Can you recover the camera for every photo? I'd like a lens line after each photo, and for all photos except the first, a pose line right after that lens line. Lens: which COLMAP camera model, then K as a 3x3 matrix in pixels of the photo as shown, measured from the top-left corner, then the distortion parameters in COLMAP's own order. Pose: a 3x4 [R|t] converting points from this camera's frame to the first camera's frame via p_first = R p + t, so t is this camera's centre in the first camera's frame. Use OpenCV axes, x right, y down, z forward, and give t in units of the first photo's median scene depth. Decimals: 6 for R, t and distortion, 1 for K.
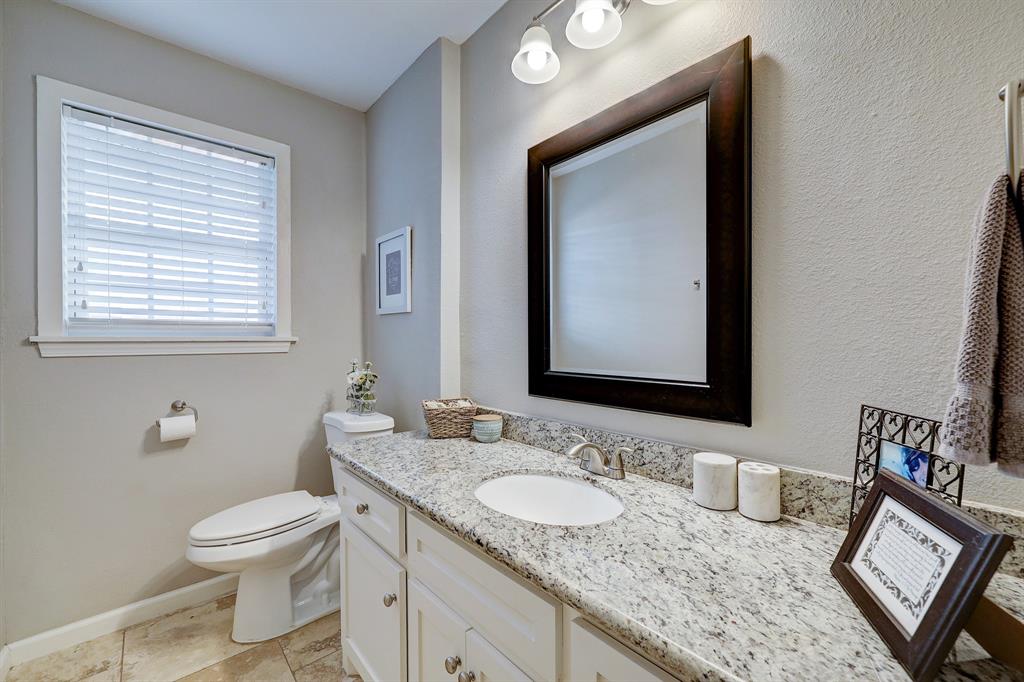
lens RADIAL K [[425.0, 0, 515.9], [0, 425.0, 342.1], [0, 0, 1]] dist [-0.002110, 0.000567]
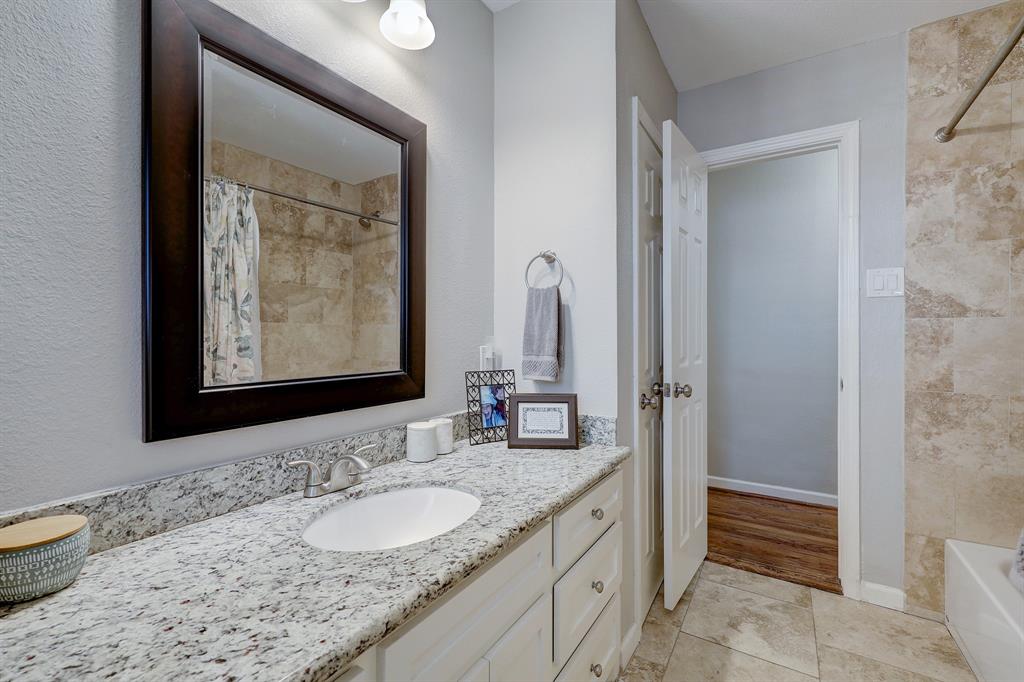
lens RADIAL K [[425.0, 0, 516.5], [0, 425.0, 339.8], [0, 0, 1]] dist [-0.002110, 0.000567]
pose [[-0.280054, -0.001952, 0.959982, -0.921123], [0.001907, 0.999995, 0.002590, -0.000762], [-0.959982, 0.002556, -0.280049, 1.102175]]
